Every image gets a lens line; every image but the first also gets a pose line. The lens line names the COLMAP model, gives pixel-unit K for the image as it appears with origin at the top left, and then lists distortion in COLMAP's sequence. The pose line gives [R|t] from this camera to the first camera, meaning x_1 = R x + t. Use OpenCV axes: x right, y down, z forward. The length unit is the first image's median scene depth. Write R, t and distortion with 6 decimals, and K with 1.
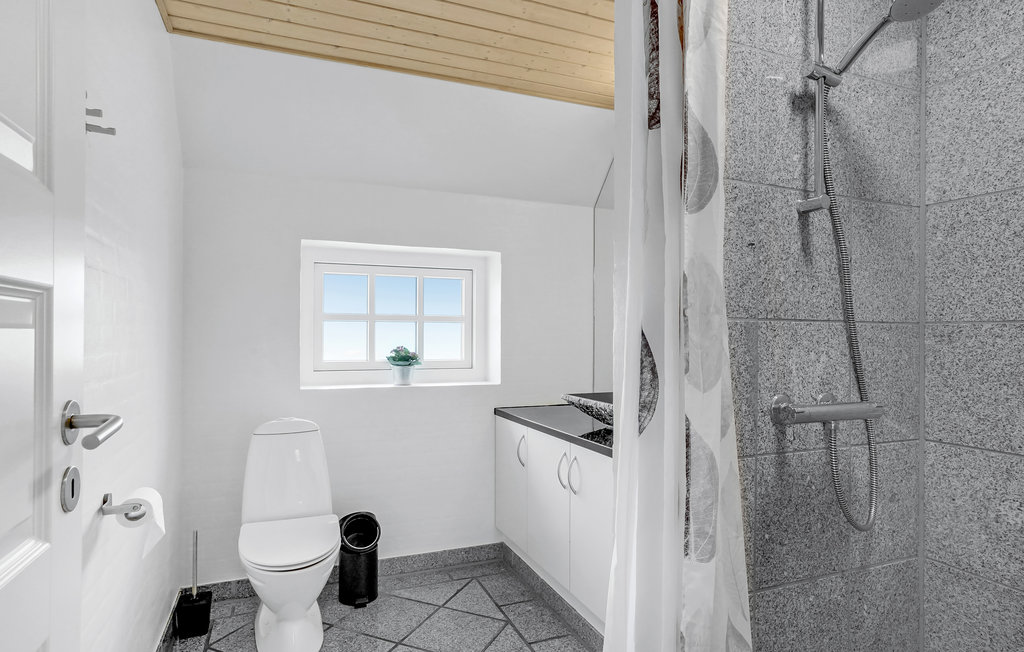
lens RADIAL K [[561.3, 0, 514.5], [0, 561.3, 320.6], [0, 0, 1]] dist [0.004111, -0.000126]
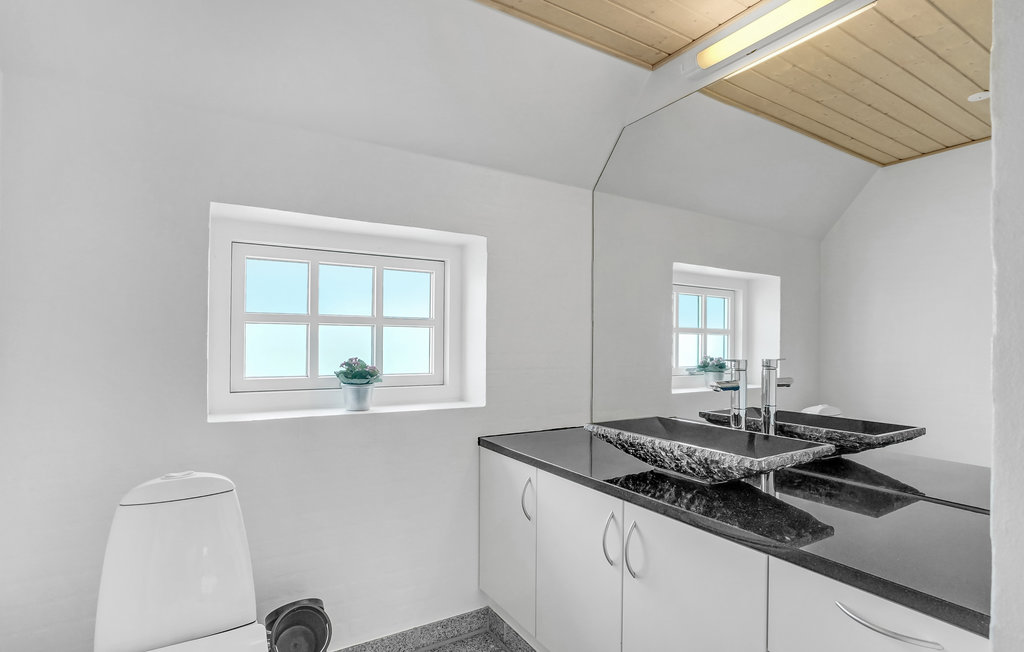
lens RADIAL K [[499.6, 0, 509.1], [0, 499.6, 333.7], [0, 0, 1]] dist [-0.030666, 0.000618]
pose [[0.989158, 0.006399, 0.146712, -0.097658], [-0.007616, 0.999941, 0.007734, 0.007395], [-0.146654, -0.008768, 0.989149, 0.321726]]
